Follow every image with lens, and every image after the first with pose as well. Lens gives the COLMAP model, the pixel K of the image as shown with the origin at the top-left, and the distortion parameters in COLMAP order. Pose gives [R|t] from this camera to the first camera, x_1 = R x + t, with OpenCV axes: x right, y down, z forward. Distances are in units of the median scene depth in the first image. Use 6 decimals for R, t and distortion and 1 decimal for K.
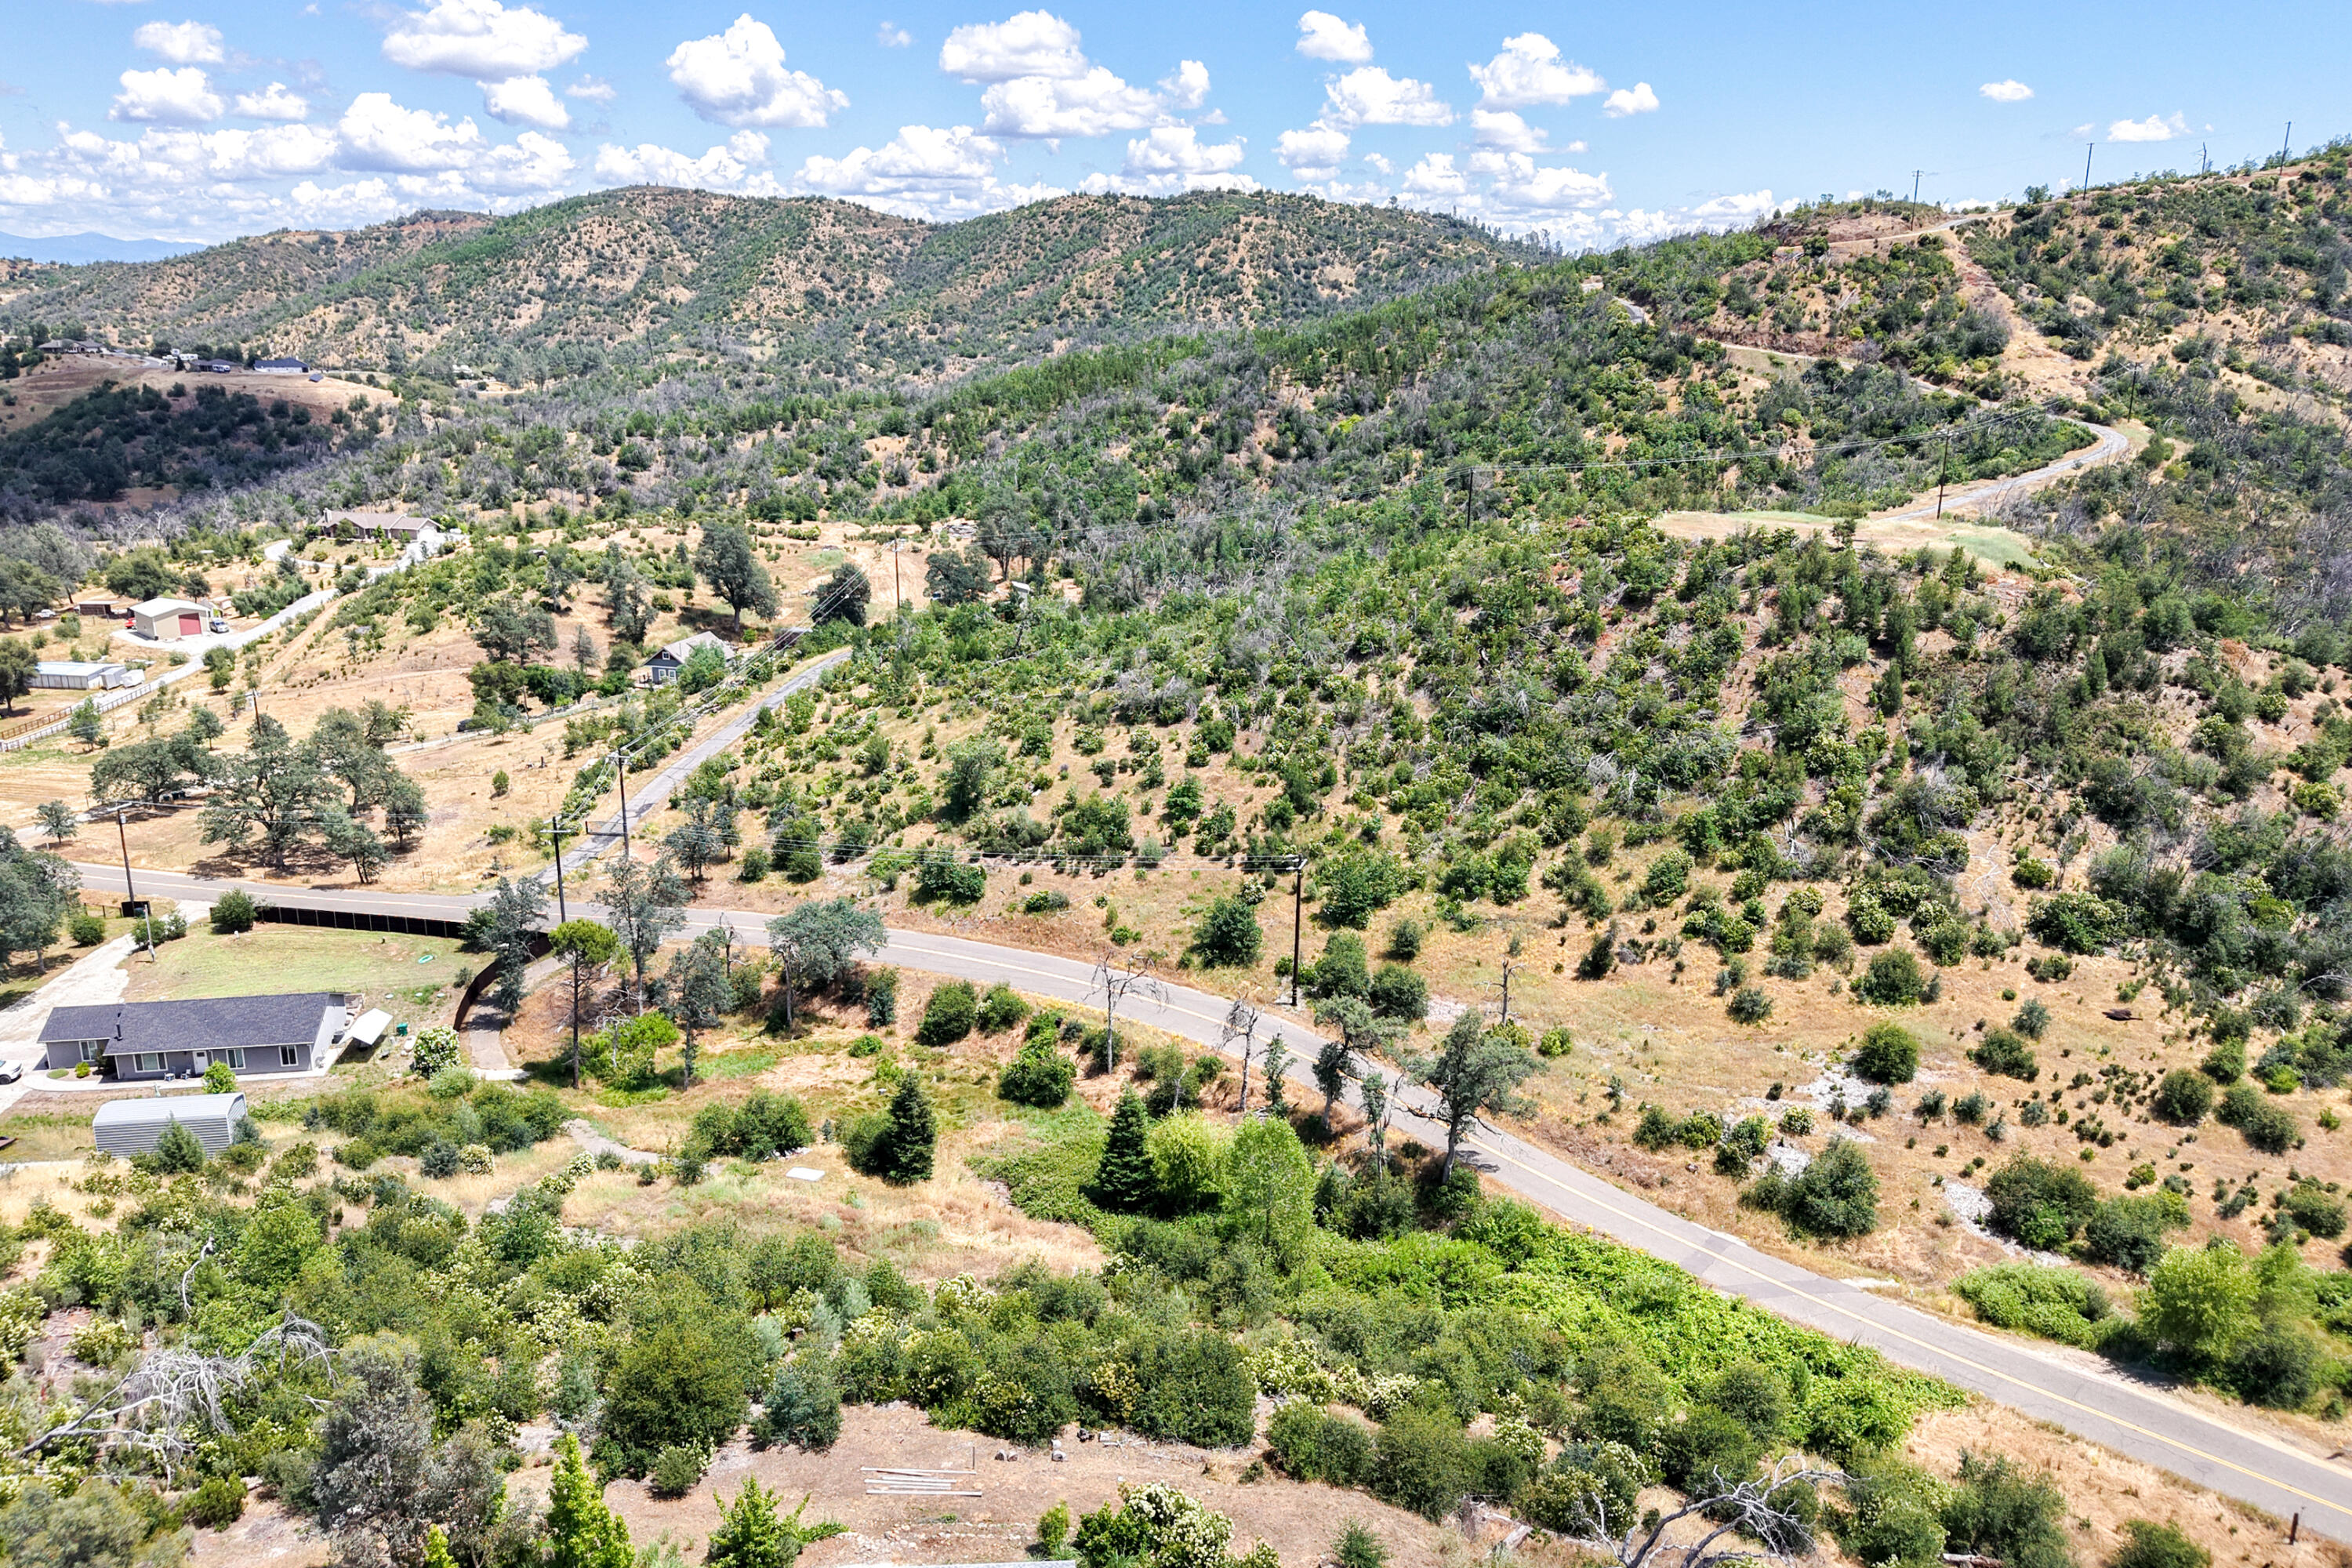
lens RADIAL K [[1663.1, 0, 1153.9], [0, 1663.1, 805.8], [0, 0, 1]] dist [0.023443, -0.032638]
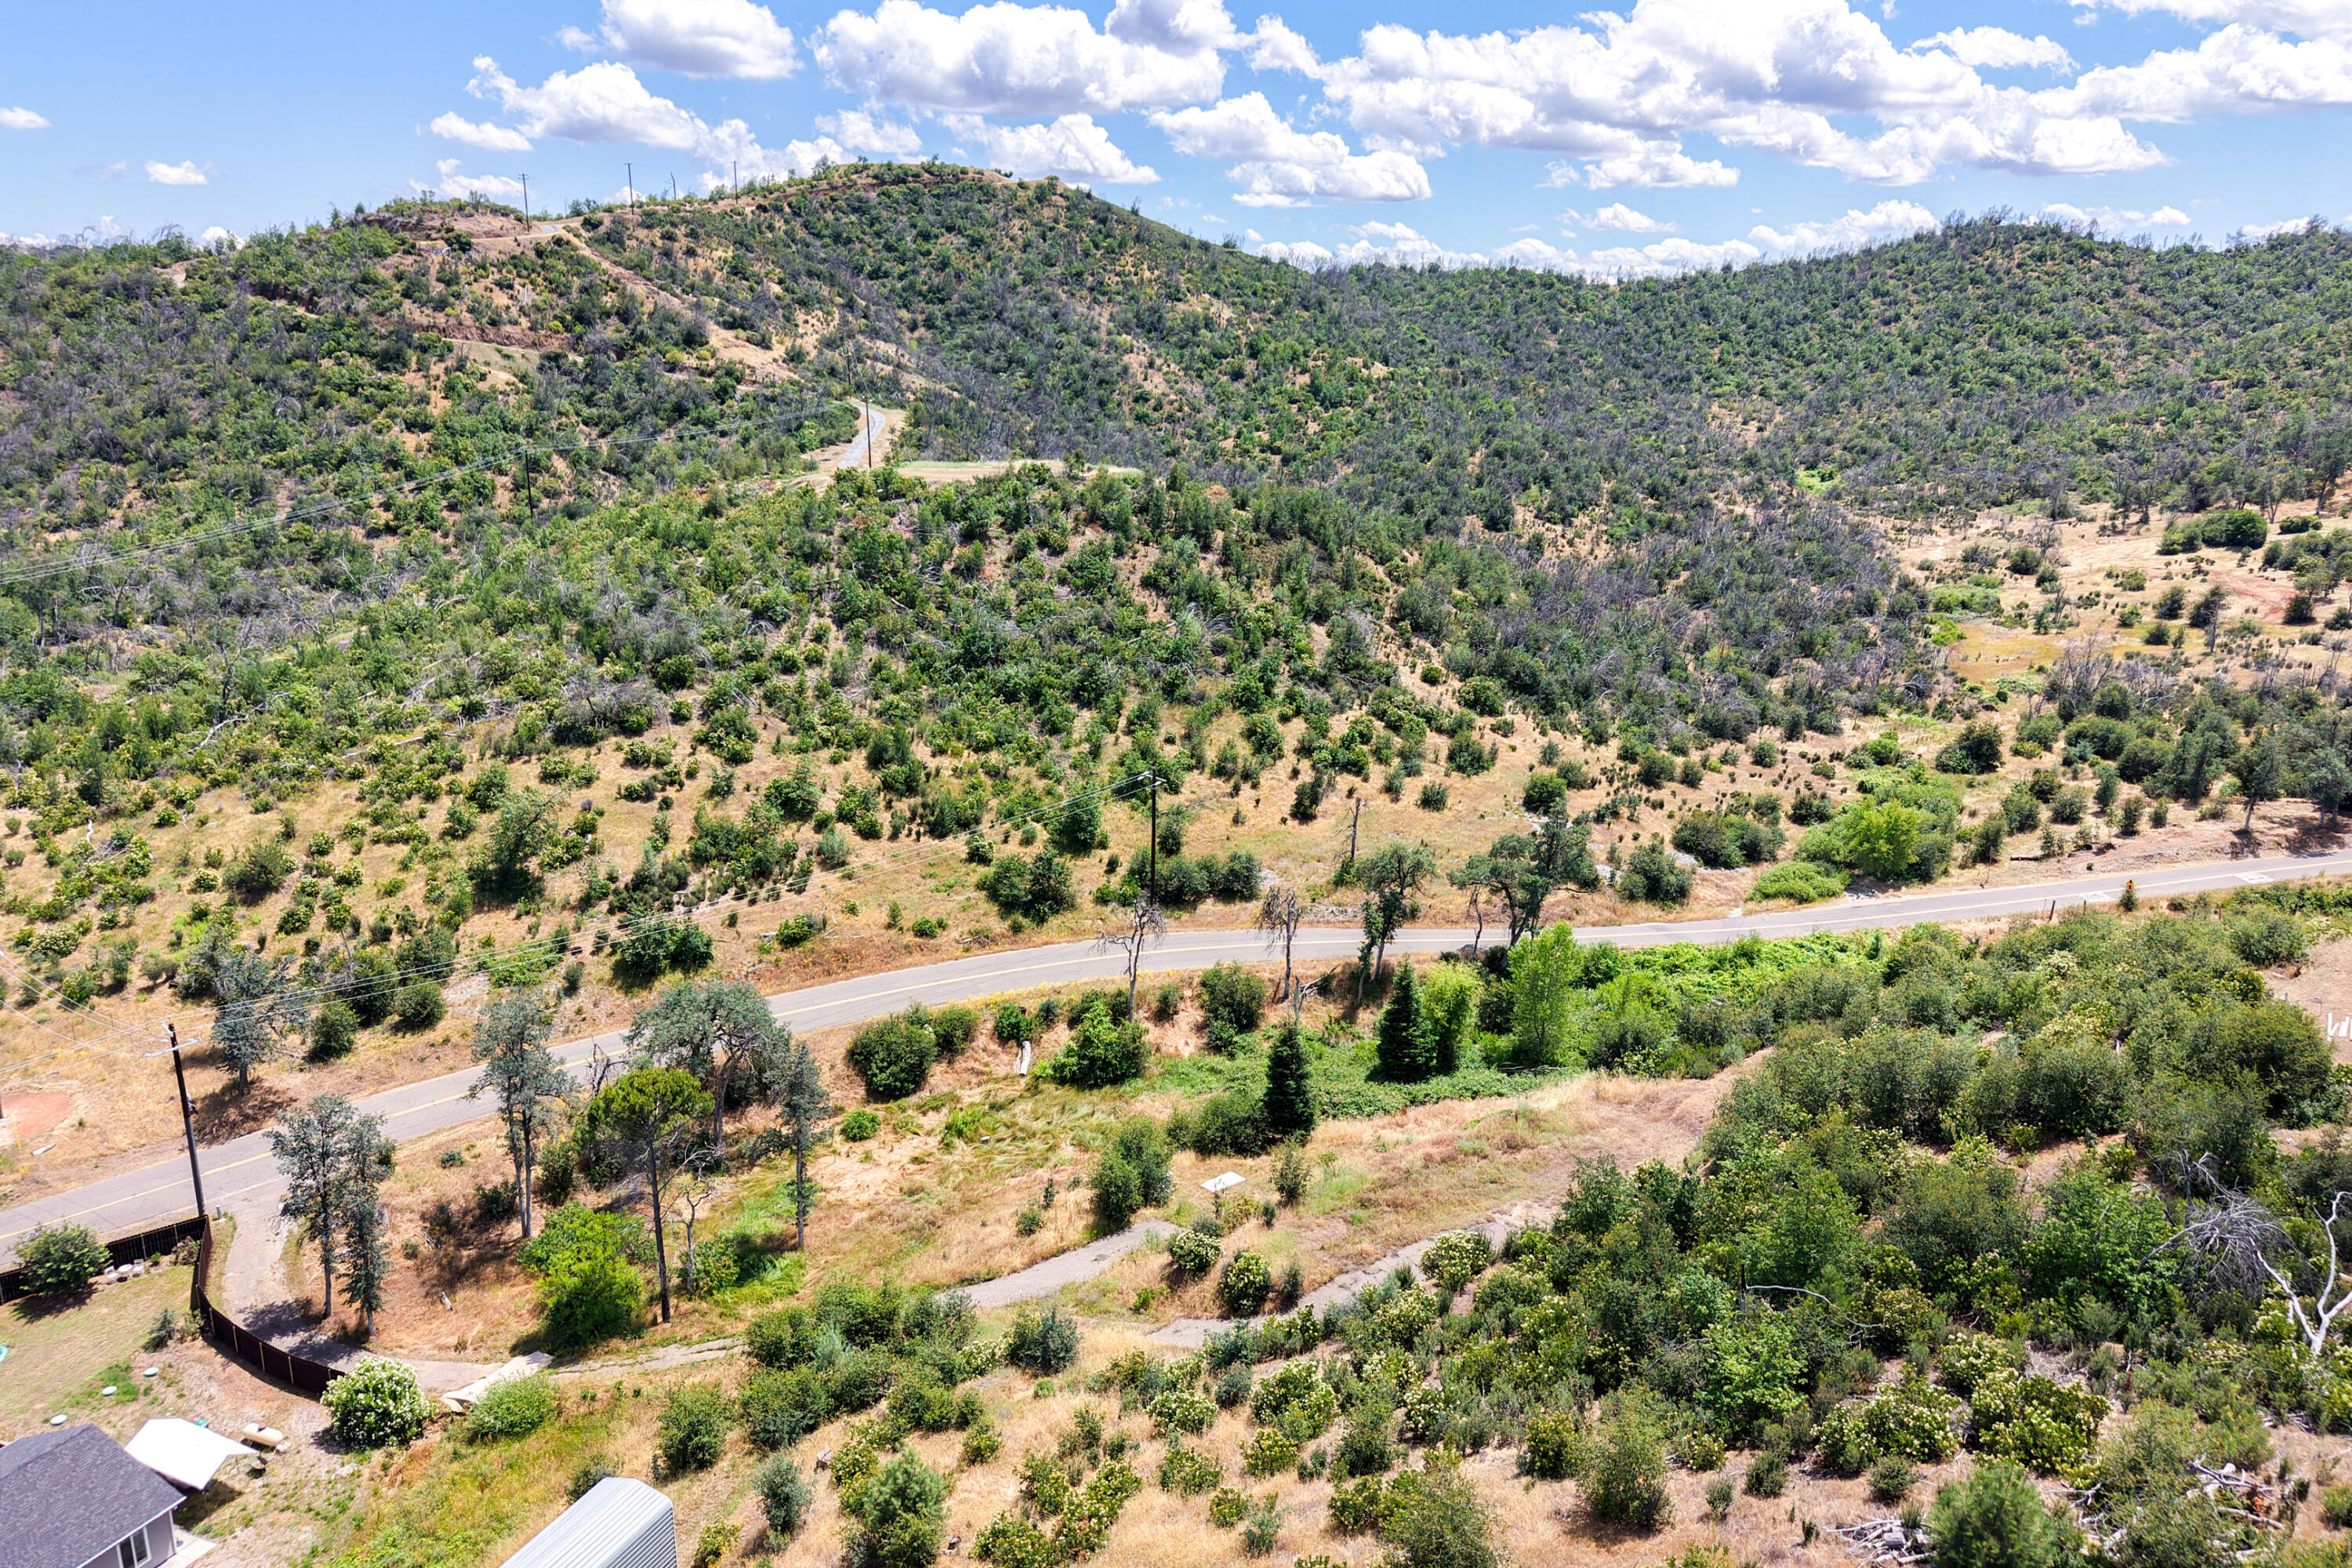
lens RADIAL K [[1663.1, 0, 1182.8], [0, 1663.1, 790.7], [0, 0, 1]] dist [0.023443, -0.032638]
pose [[0.534900, -0.216144, 0.816801, -0.265179], [0.240338, 0.965713, 0.098159, -0.018557], [-0.810012, 0.143803, 0.568507, 0.153224]]
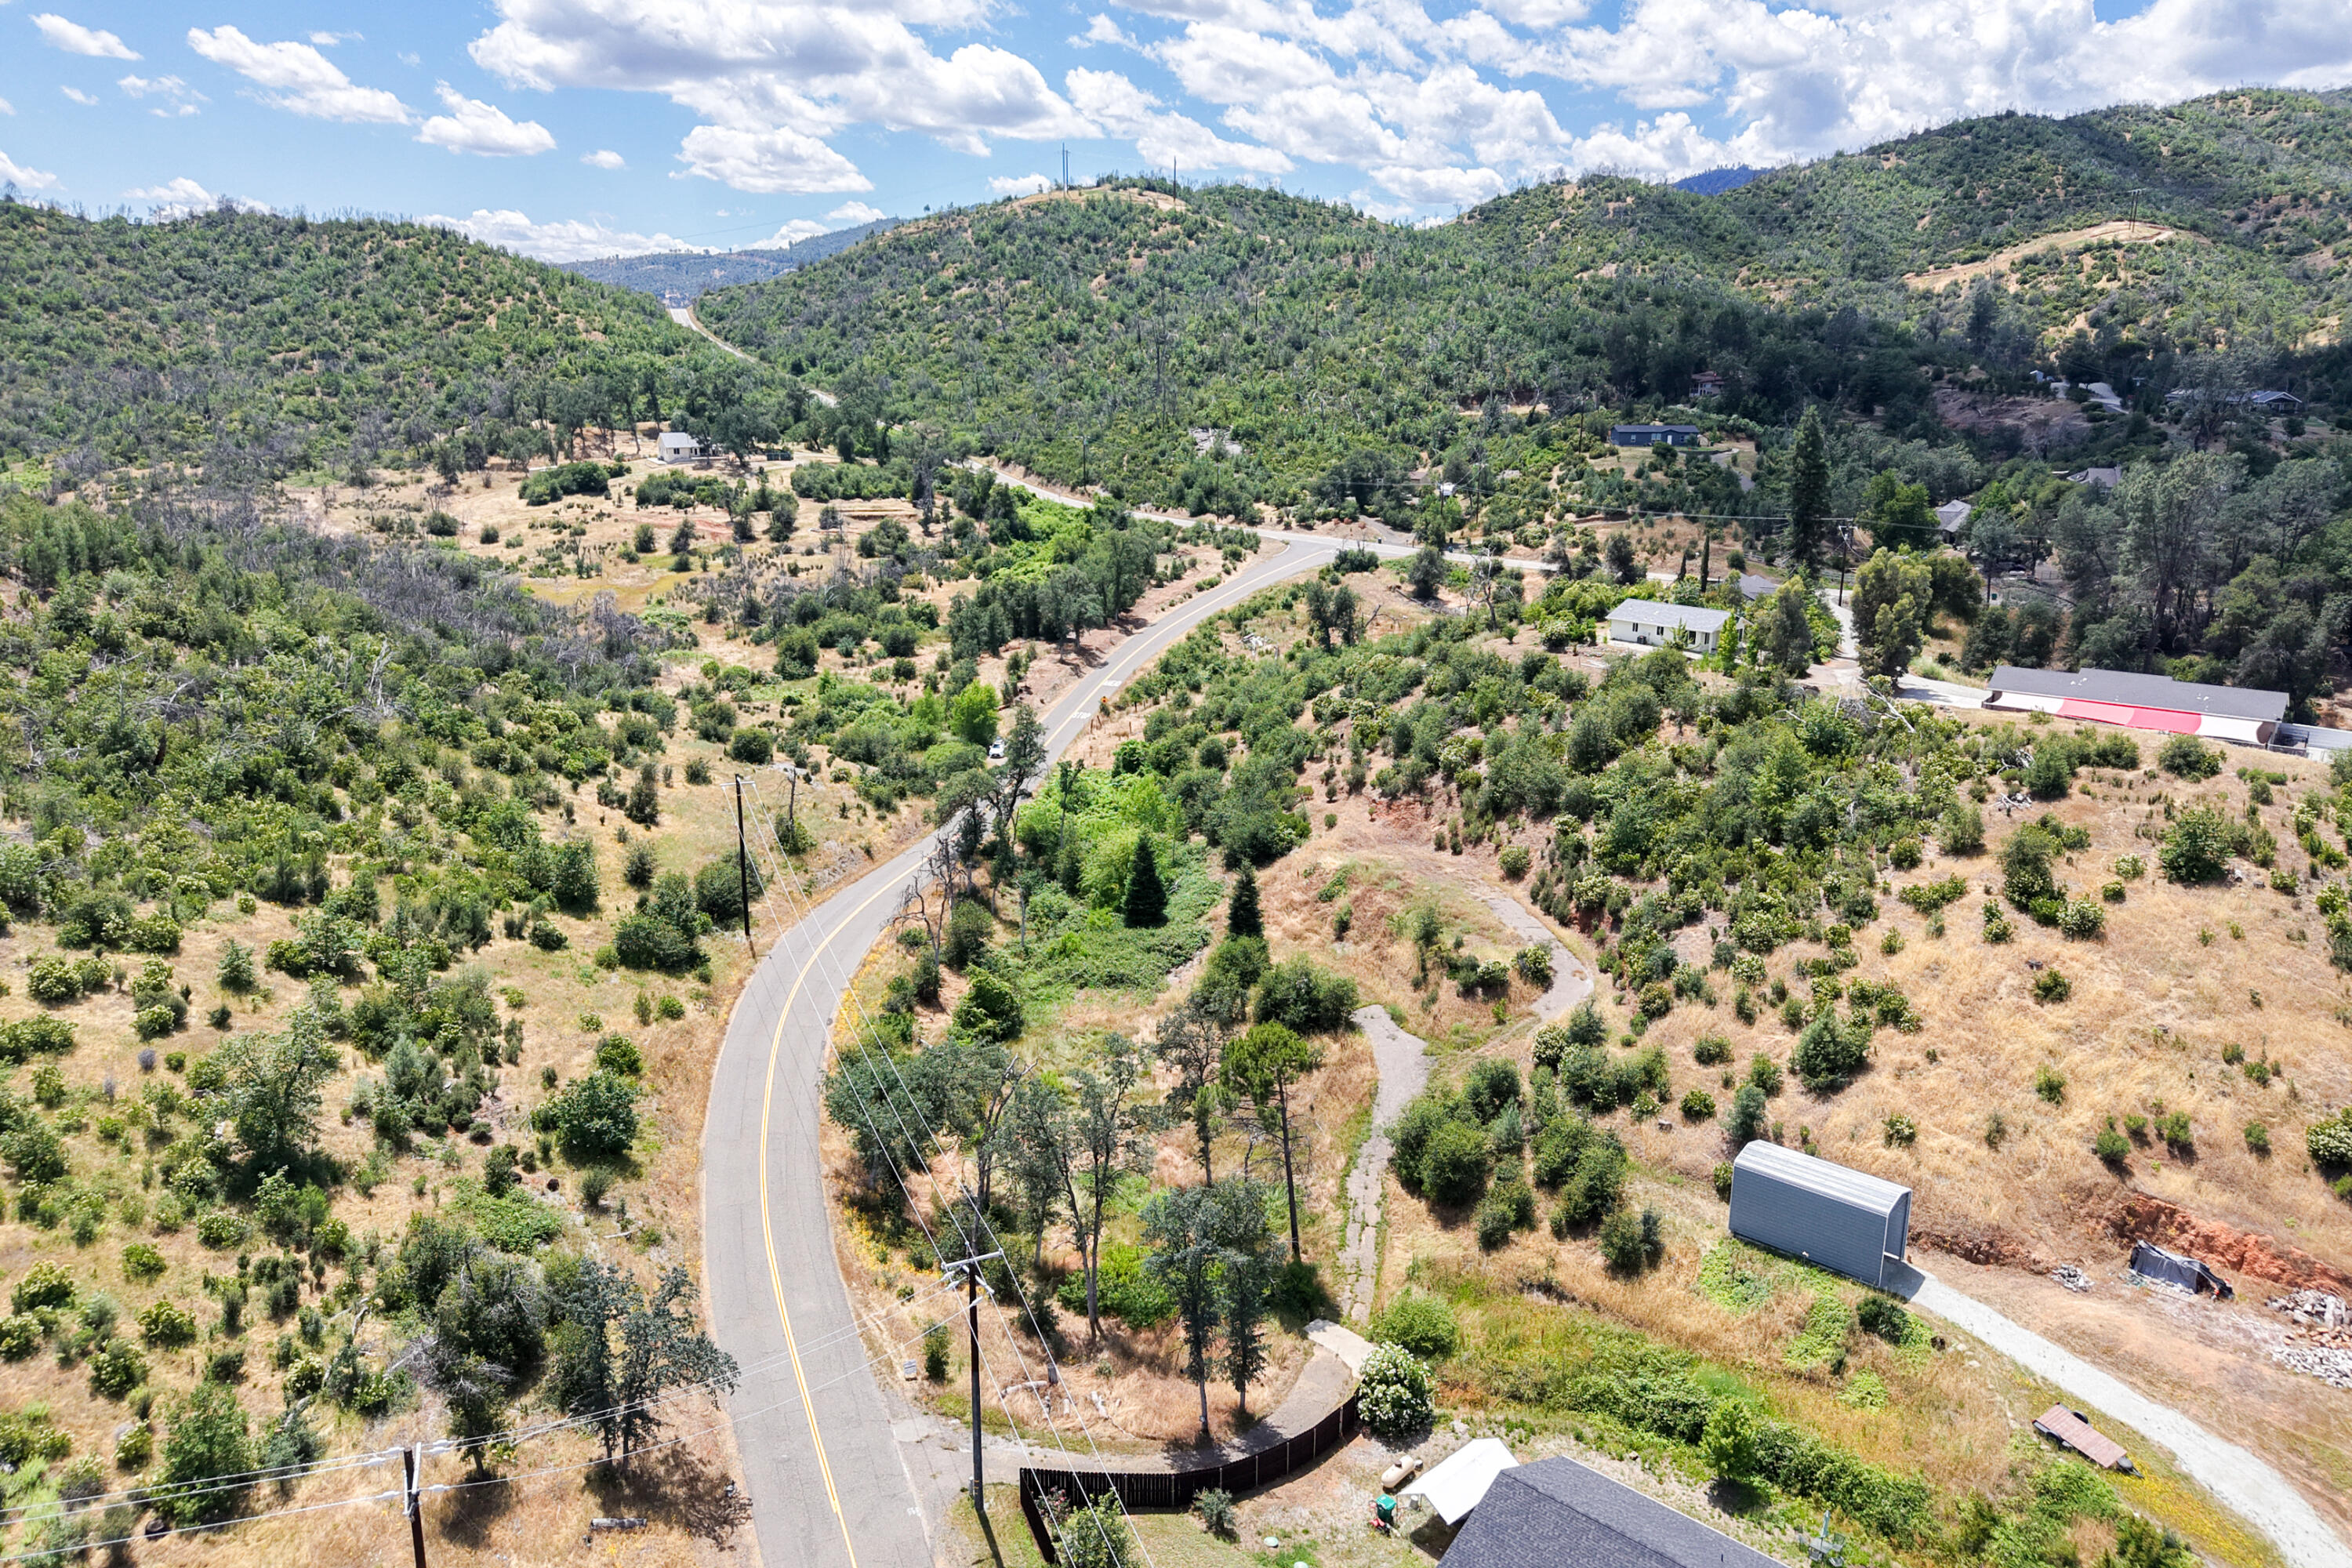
lens RADIAL K [[1663.1, 0, 1190.7], [0, 1663.1, 820.8], [0, 0, 1]] dist [0.023443, -0.032638]
pose [[-0.621194, -0.226713, 0.750146, -0.292389], [0.213703, 0.871950, 0.440492, -0.114556], [-0.753956, 0.433939, -0.493201, 0.473255]]
